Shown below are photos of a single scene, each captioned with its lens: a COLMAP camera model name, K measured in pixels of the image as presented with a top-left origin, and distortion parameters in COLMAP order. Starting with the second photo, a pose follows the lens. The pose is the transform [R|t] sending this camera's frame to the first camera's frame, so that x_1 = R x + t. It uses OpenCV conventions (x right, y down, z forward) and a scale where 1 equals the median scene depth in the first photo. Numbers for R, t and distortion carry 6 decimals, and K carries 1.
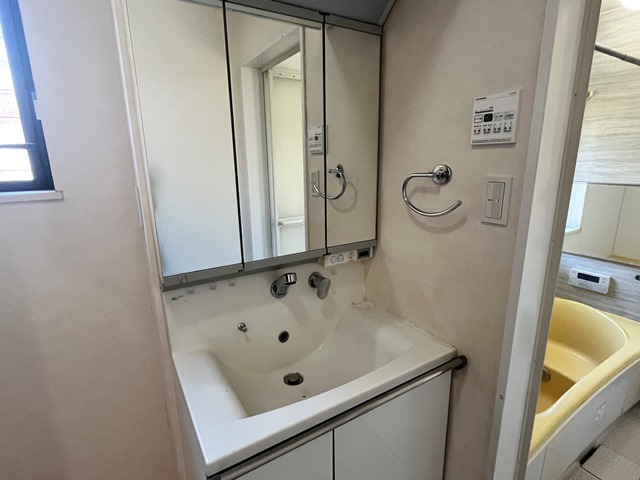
lens RADIAL K [[332.9, 0, 321.0], [0, 332.9, 239.5], [0, 0, 1]] dist [-0.005157, -0.000823]
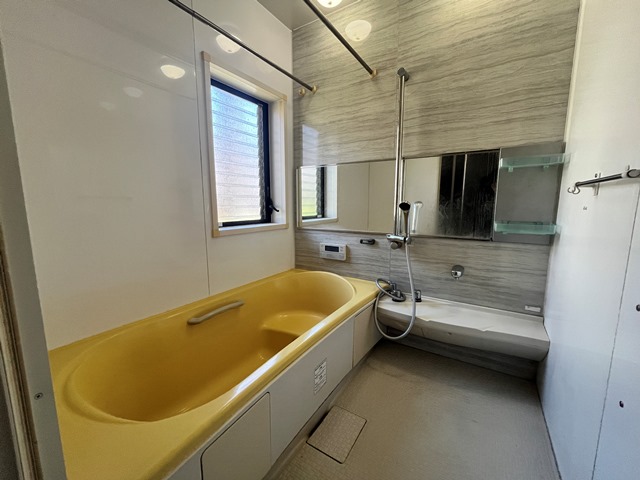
lens RADIAL K [[259.4, 0, 319.3], [0, 259.4, 238.9], [0, 0, 1]] dist [-0.000953, -0.000070]
pose [[0.907492, -0.040507, 0.418111, 0.415067], [0.084725, 0.992534, -0.087734, 0.162008], [-0.411436, 0.115042, 0.904149, 0.223664]]
